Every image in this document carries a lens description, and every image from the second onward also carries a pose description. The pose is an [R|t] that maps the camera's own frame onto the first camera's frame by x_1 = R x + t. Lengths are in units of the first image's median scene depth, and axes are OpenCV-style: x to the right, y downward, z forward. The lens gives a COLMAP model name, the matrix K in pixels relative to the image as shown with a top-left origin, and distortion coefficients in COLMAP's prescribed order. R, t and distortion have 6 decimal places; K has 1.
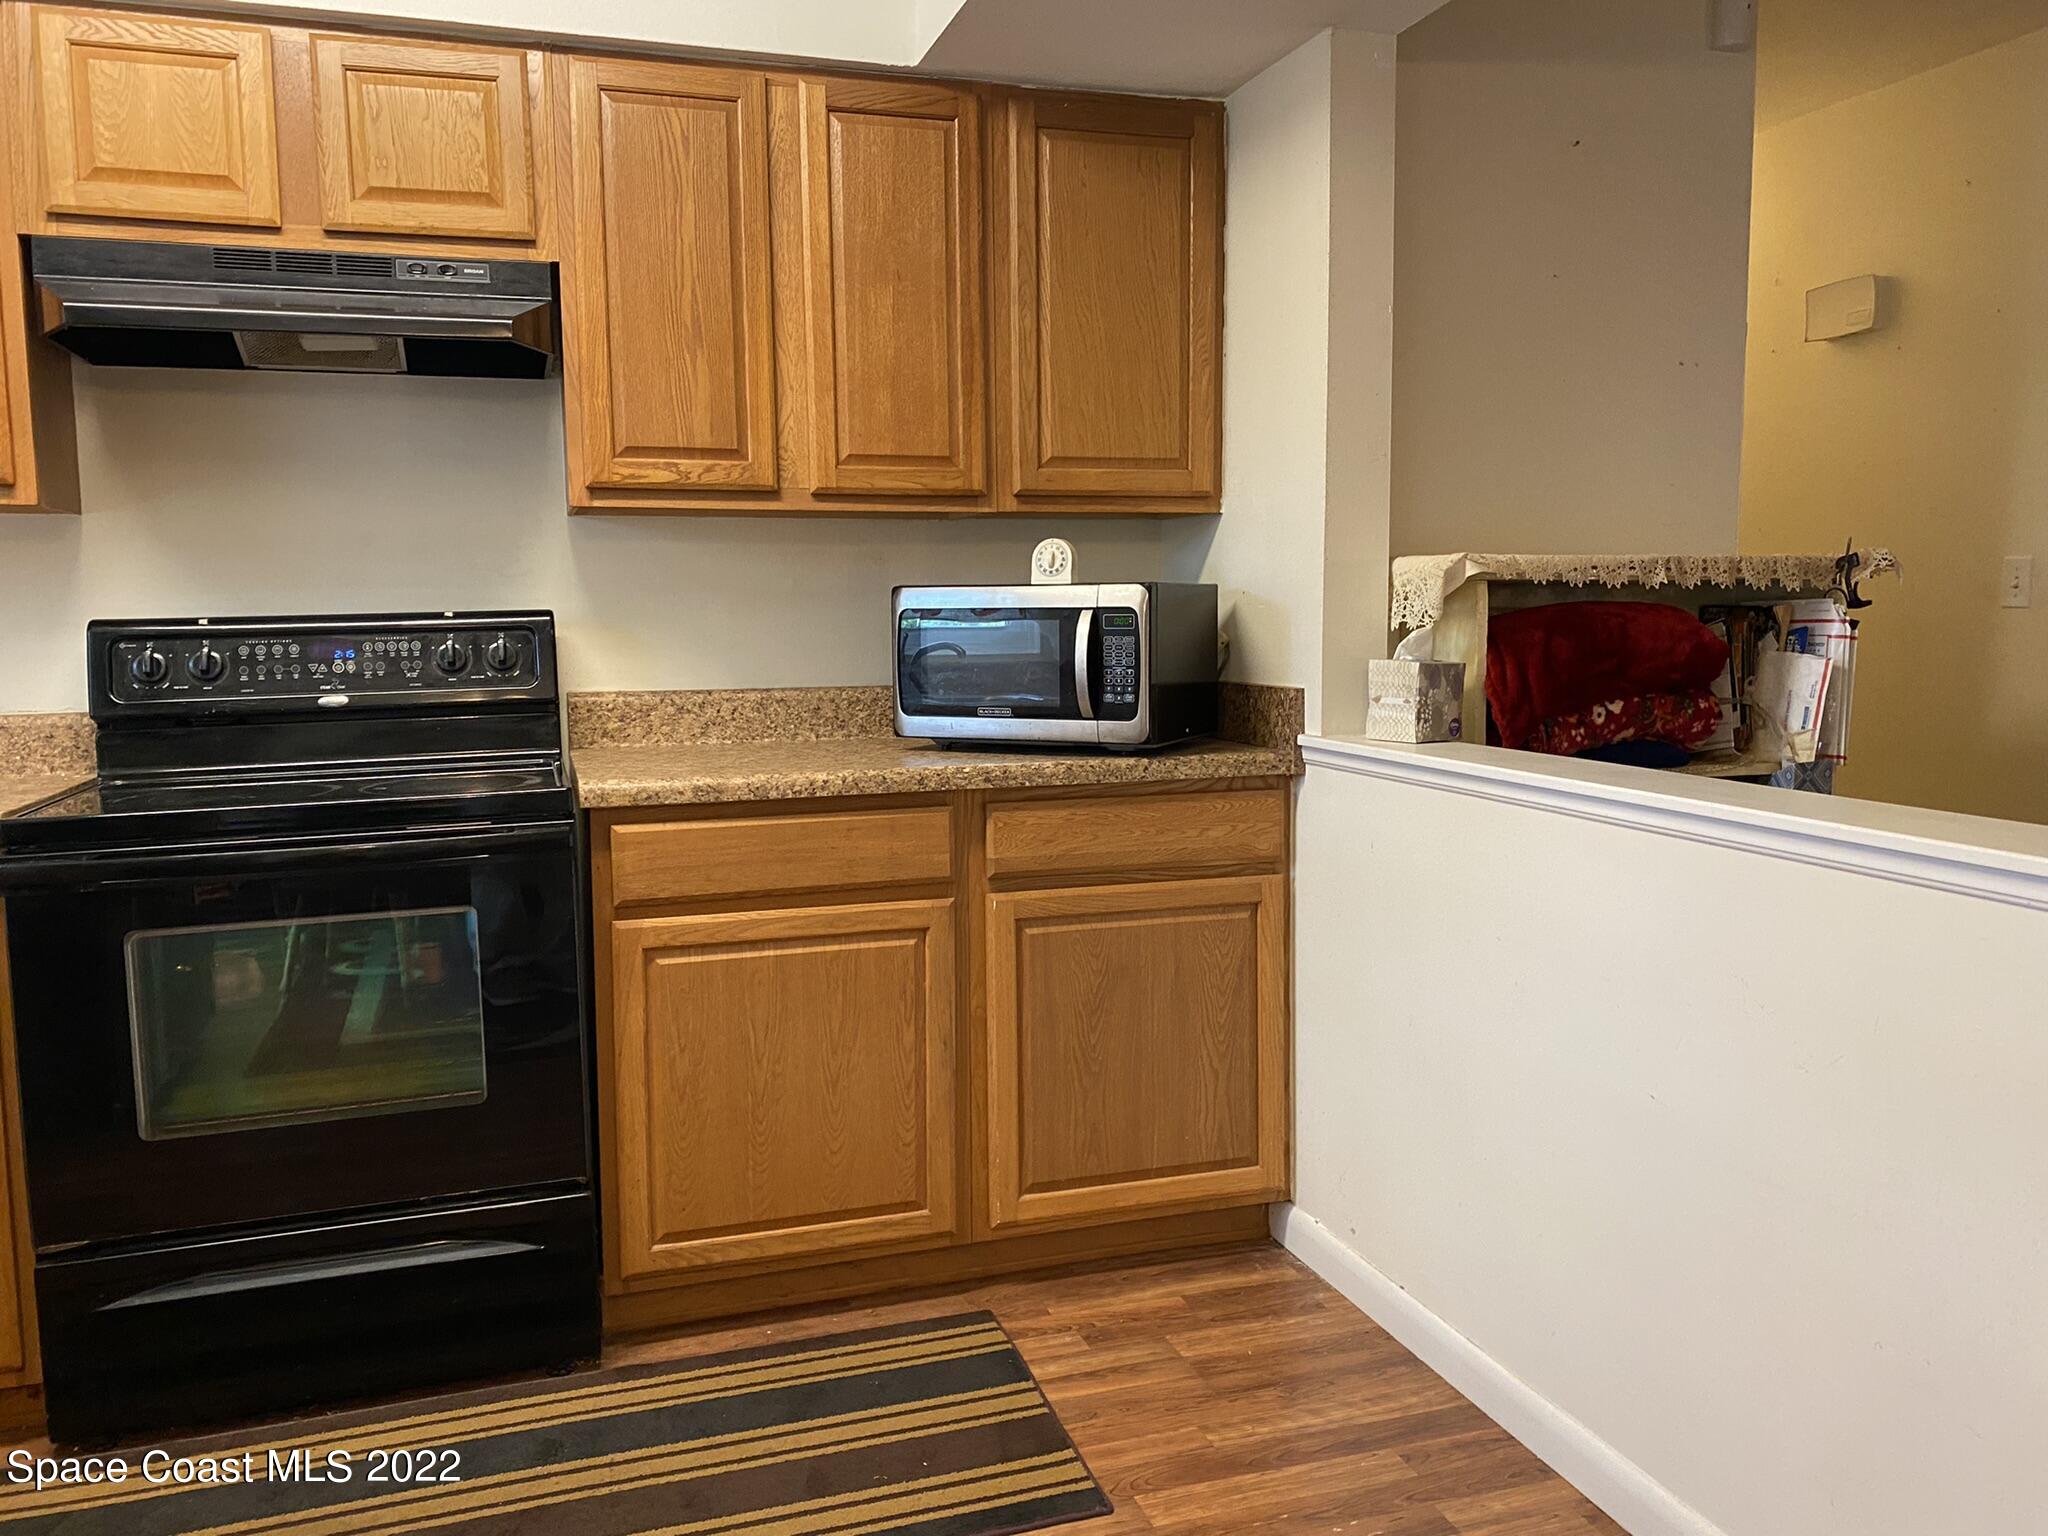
lens RADIAL K [[1582.5, 0, 1023.0], [0, 1582.5, 774.6], [0, 0, 1]] dist [0.038454, -0.056152]
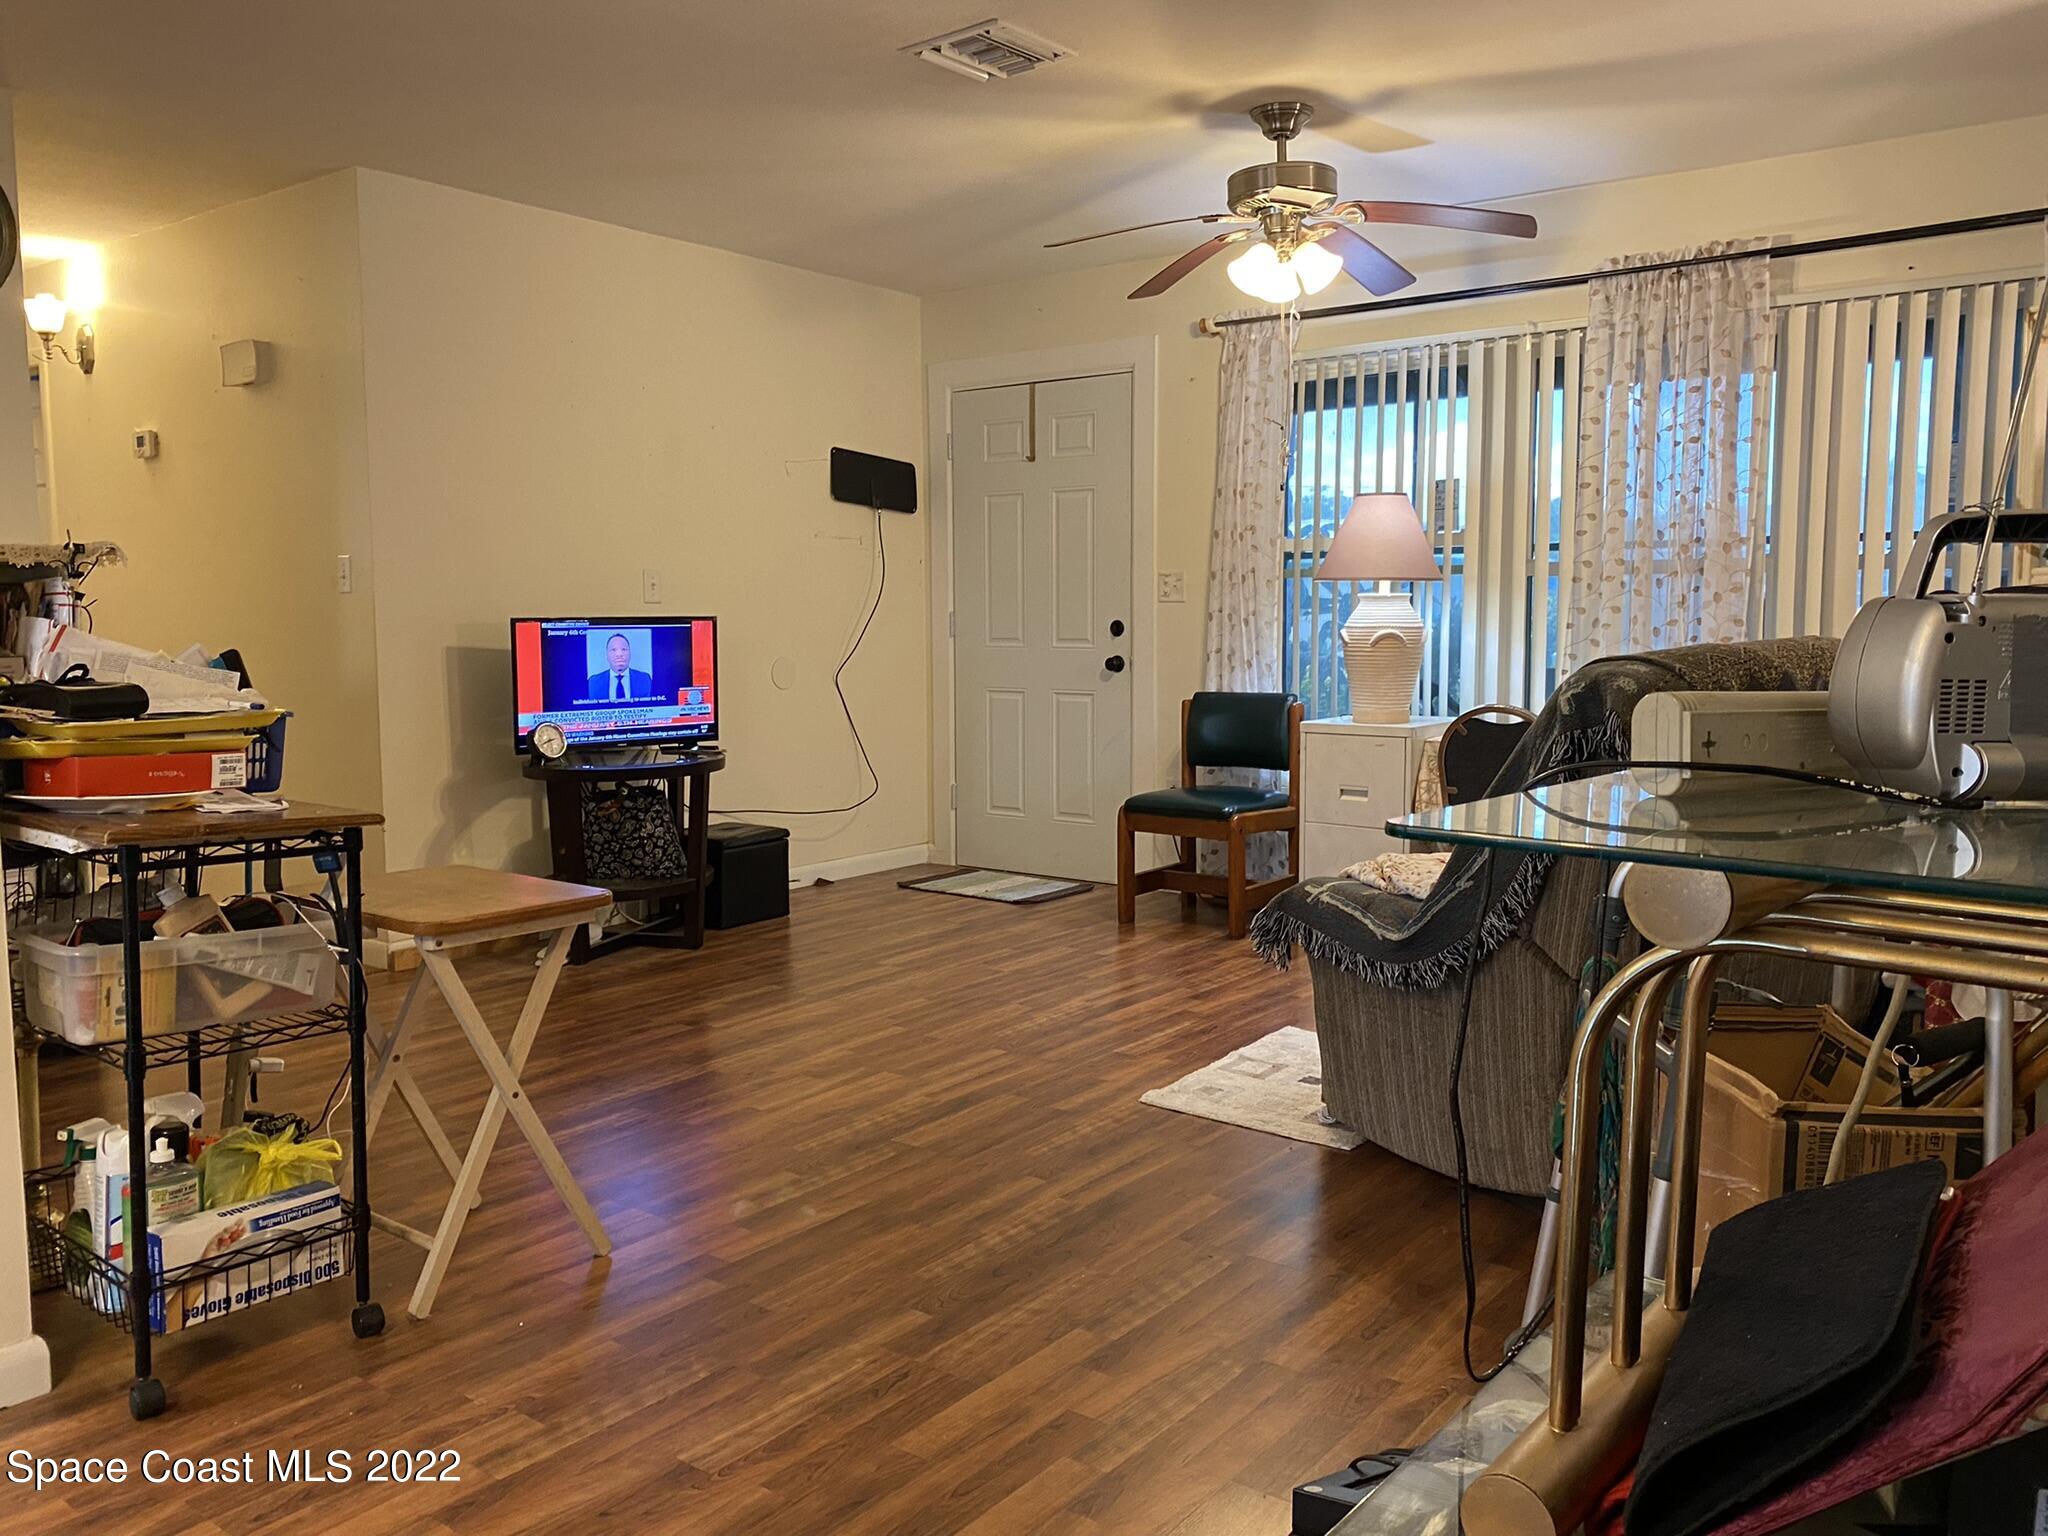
lens RADIAL K [[1582.5, 0, 1004.1], [0, 1582.5, 765.4], [0, 0, 1]] dist [0.038454, -0.056152]
pose [[0.830487, -0.050647, 0.554731, 0.413673], [0.059189, 0.998244, 0.002527, 0.095940], [-0.553884, 0.030735, 0.832026, -0.586058]]
